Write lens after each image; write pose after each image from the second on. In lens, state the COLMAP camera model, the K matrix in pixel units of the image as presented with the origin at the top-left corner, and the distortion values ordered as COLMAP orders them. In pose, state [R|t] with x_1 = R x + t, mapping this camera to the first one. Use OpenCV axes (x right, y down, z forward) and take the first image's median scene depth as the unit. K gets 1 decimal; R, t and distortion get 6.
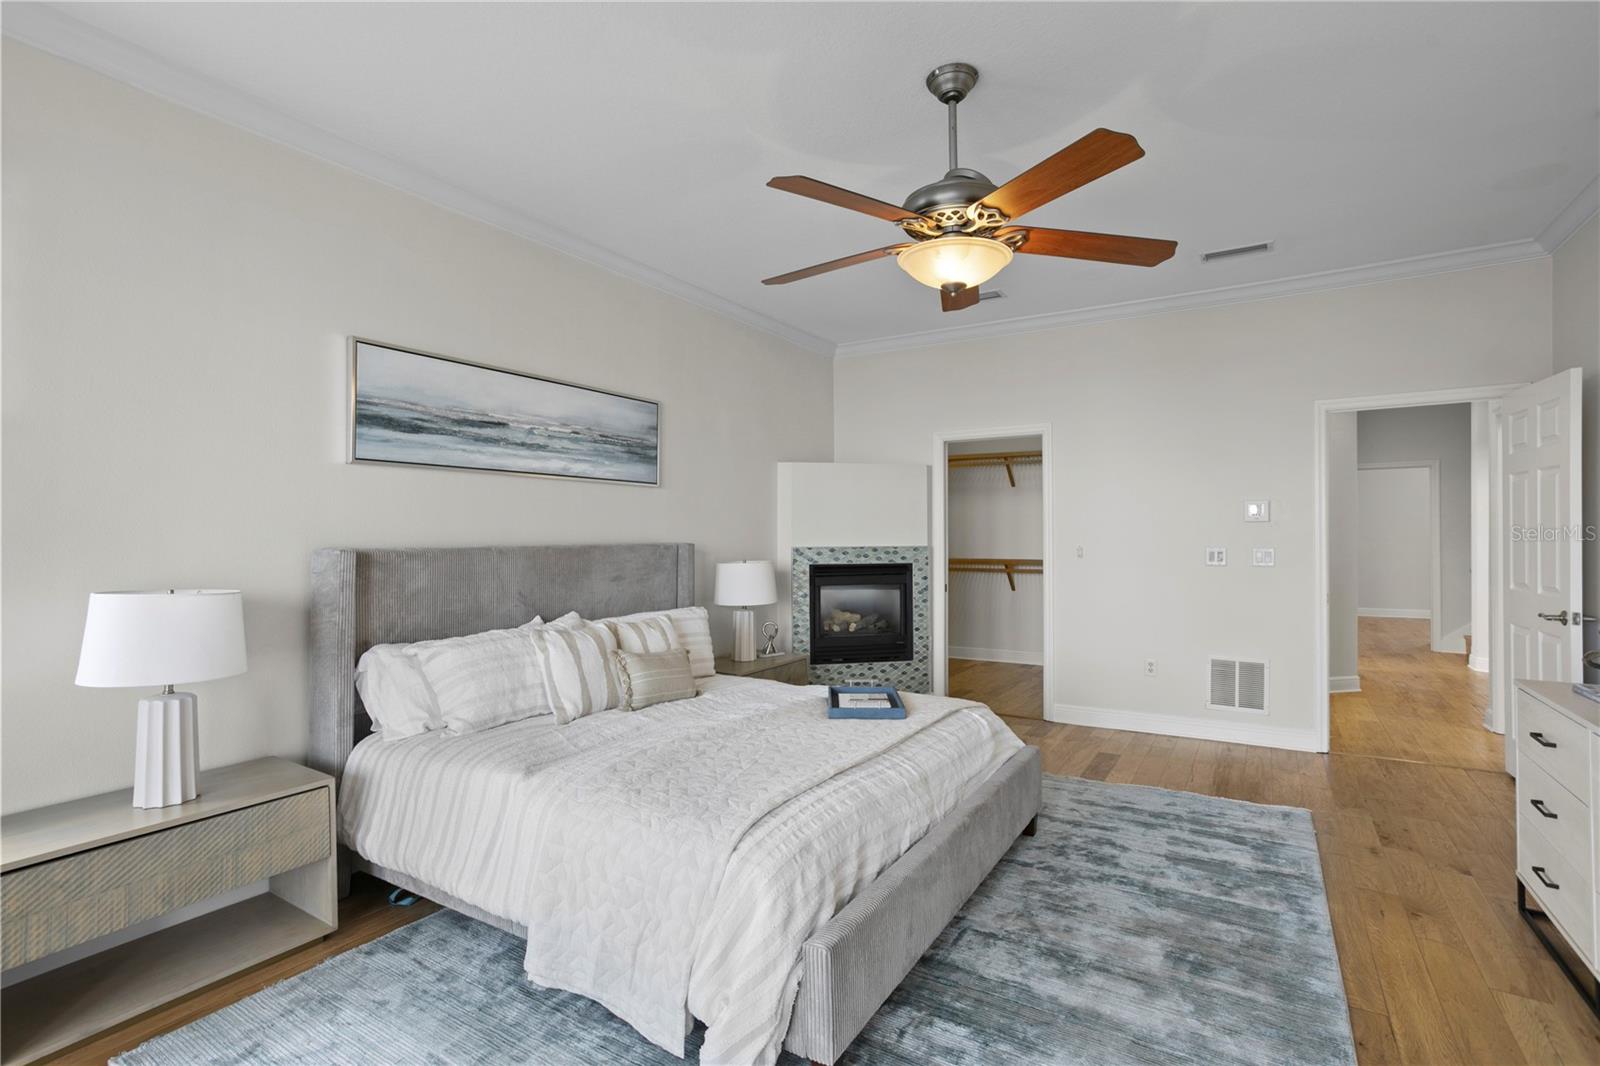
lens RADIAL K [[758.1, 0, 810.5], [0, 758.1, 541.3], [0, 0, 1]] dist [0.002643, 0.002237]
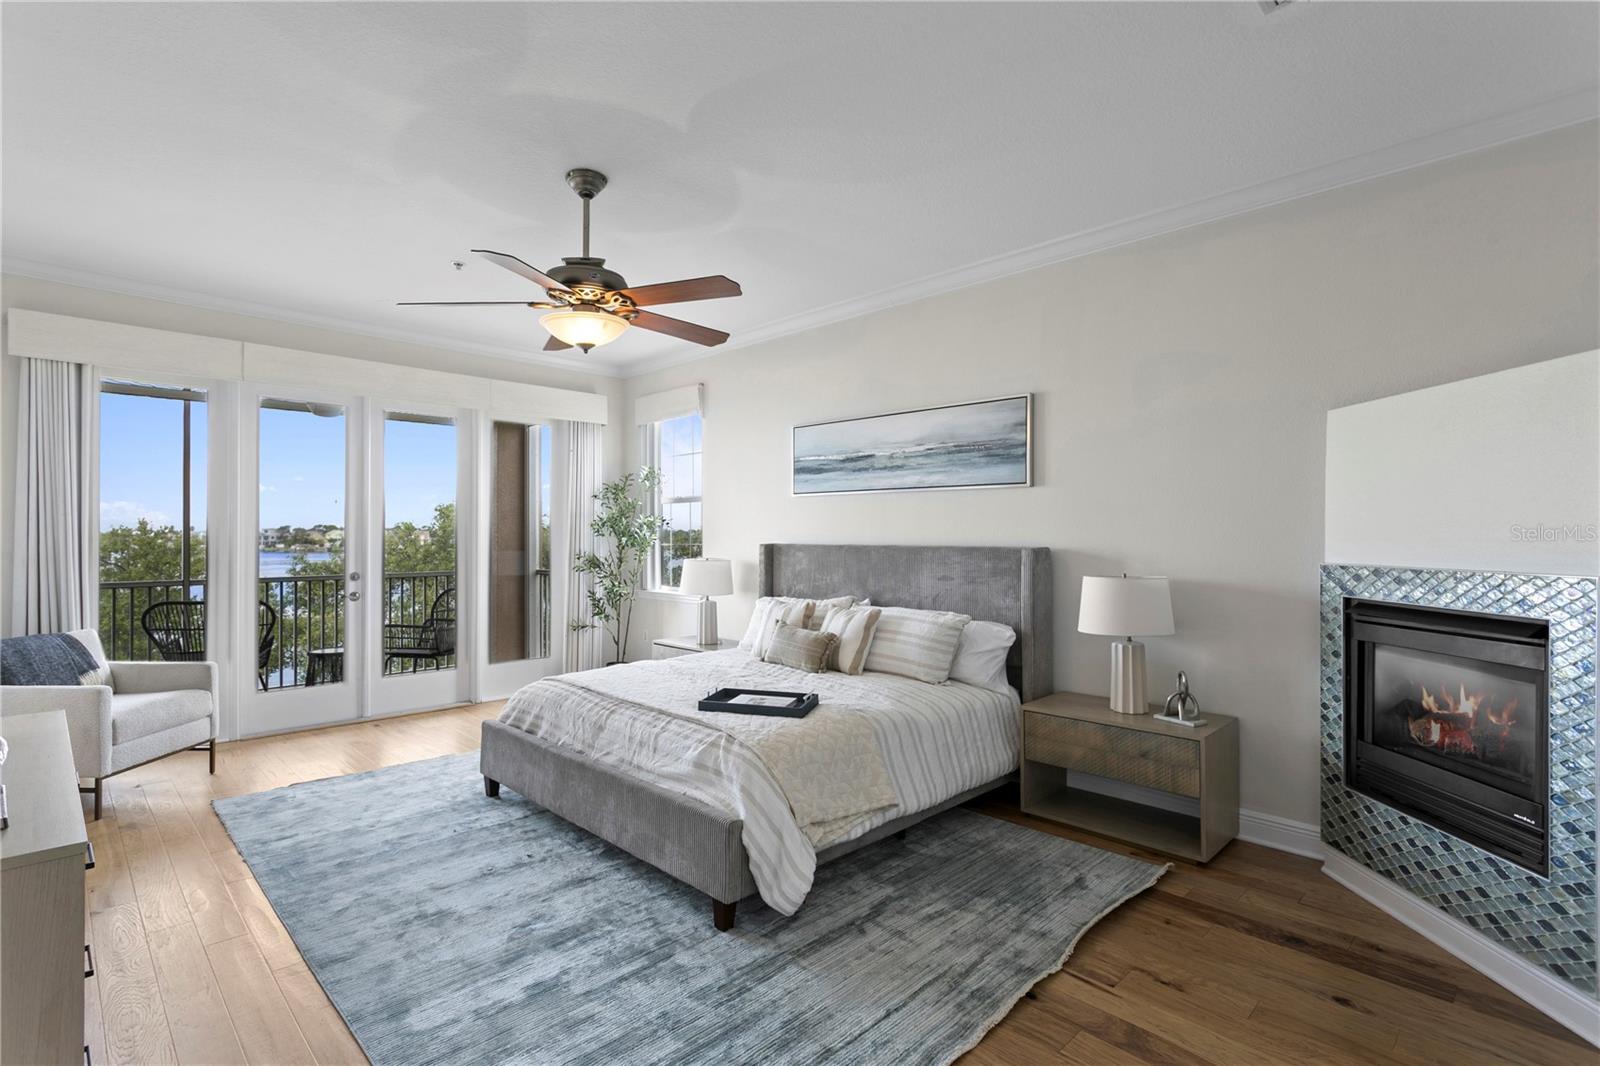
lens RADIAL K [[758.1, 0, 800.2], [0, 758.1, 532.8], [0, 0, 1]] dist [0.002643, 0.002237]
pose [[-0.216168, 0.004324, -0.976347, 0.639604], [-0.008045, 0.999948, 0.006210, -0.015628], [0.976323, 0.009198, -0.216122, 0.783371]]
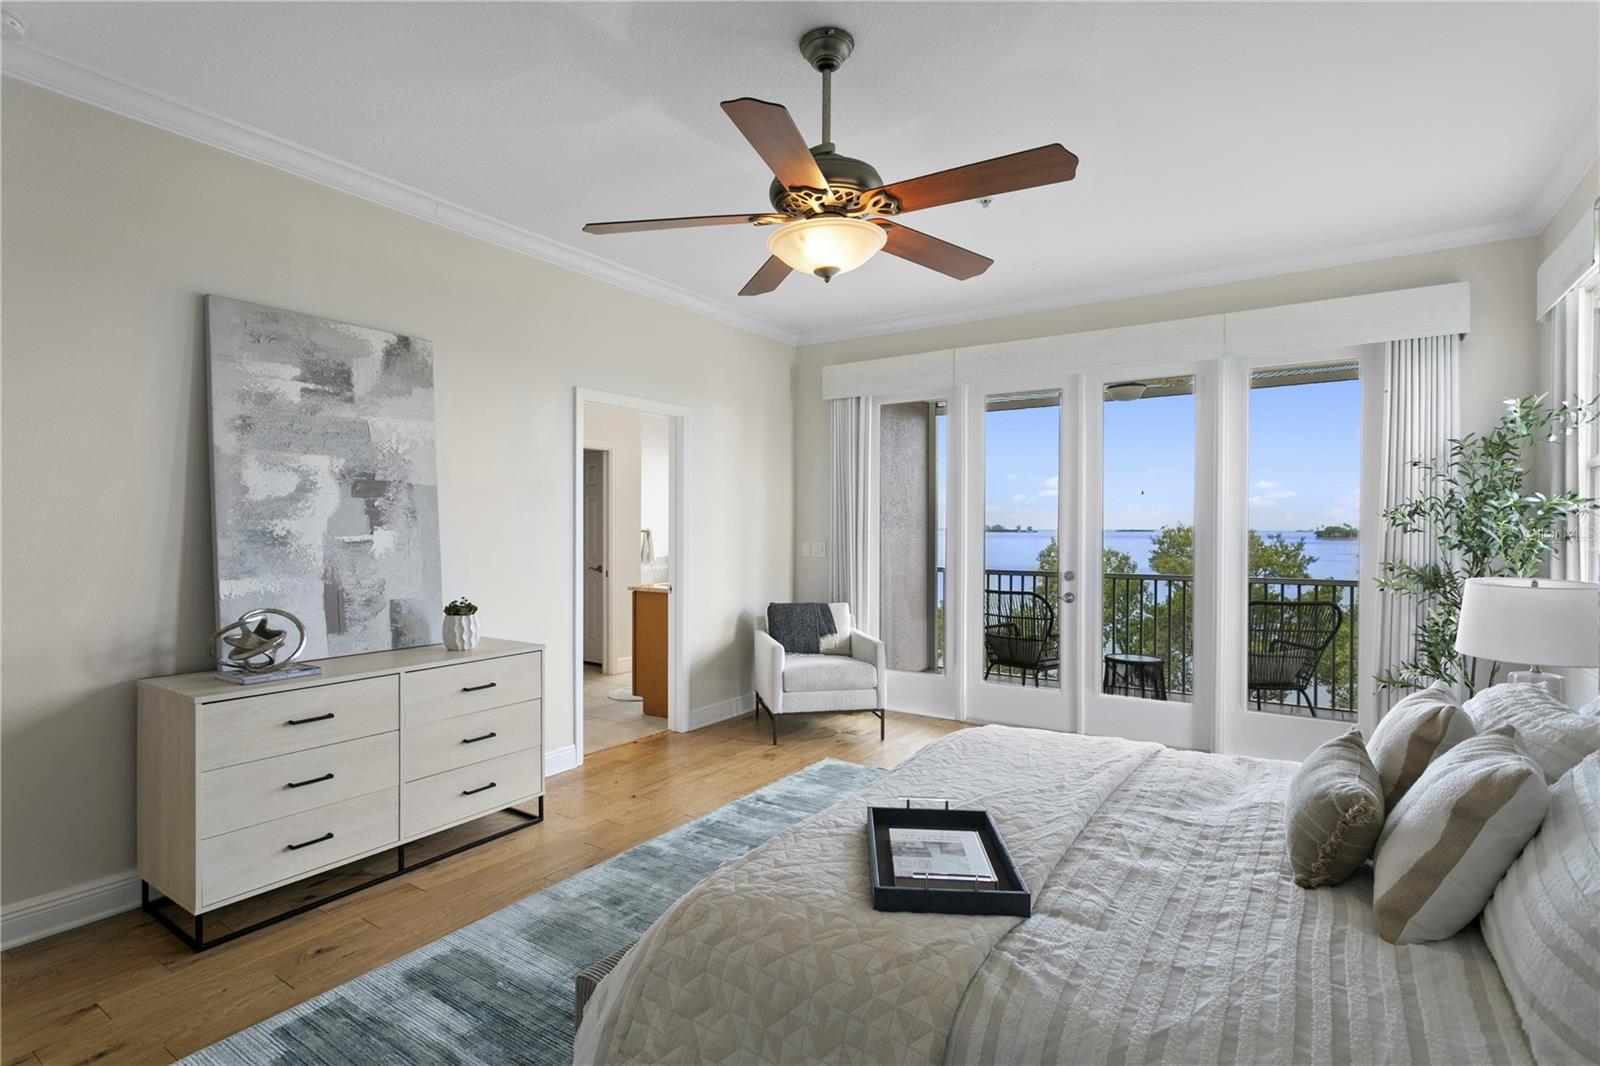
lens RADIAL K [[800.3, 0, 795.8], [0, 800.3, 537.4], [0, 0, 1]] dist [-0.009712, 0.003766]
pose [[-0.999312, 0.005022, 0.036749, 0.090964], [0.005710, 0.999810, 0.018629, -0.012642], [-0.036648, 0.018826, -0.999151, 0.952535]]
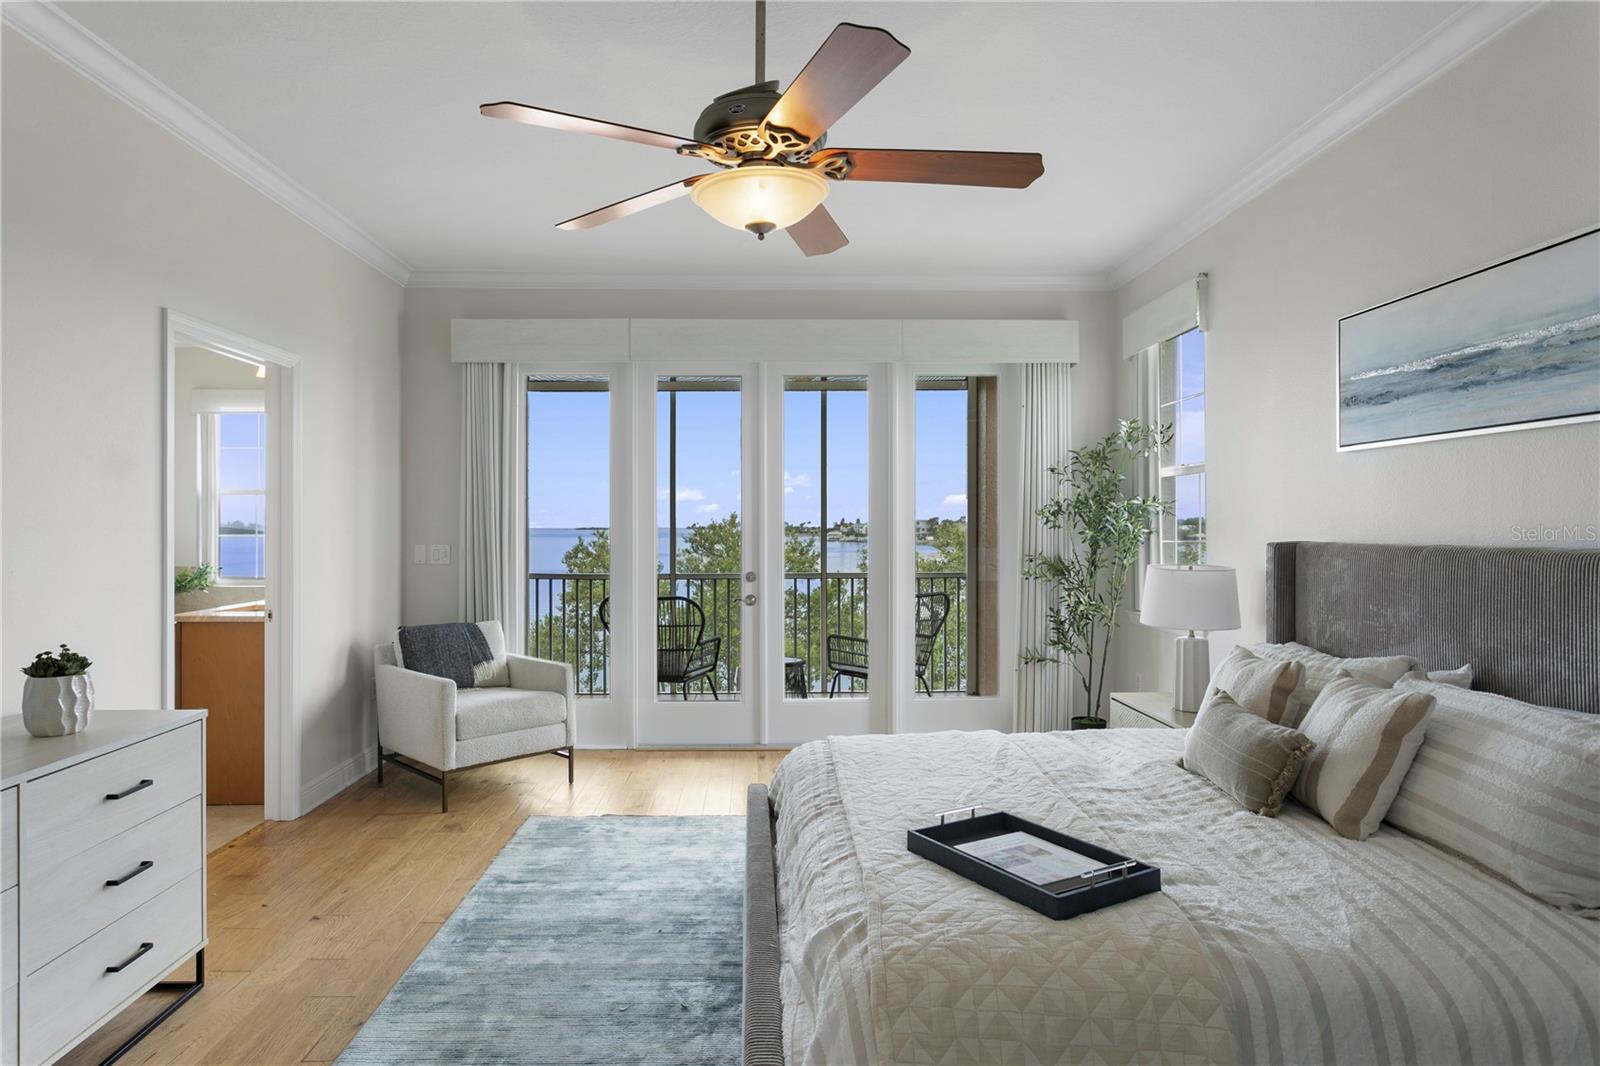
lens RADIAL K [[931.2, 0, 792.0], [0, 931.2, 529.1], [0, 0, 1]] dist [-0.007497, 0.006684]
pose [[-0.833167, 0.010236, -0.552927, 0.332583], [0.003321, 0.999903, 0.013506, -0.013996], [0.553012, 0.009416, -0.833120, 0.882375]]
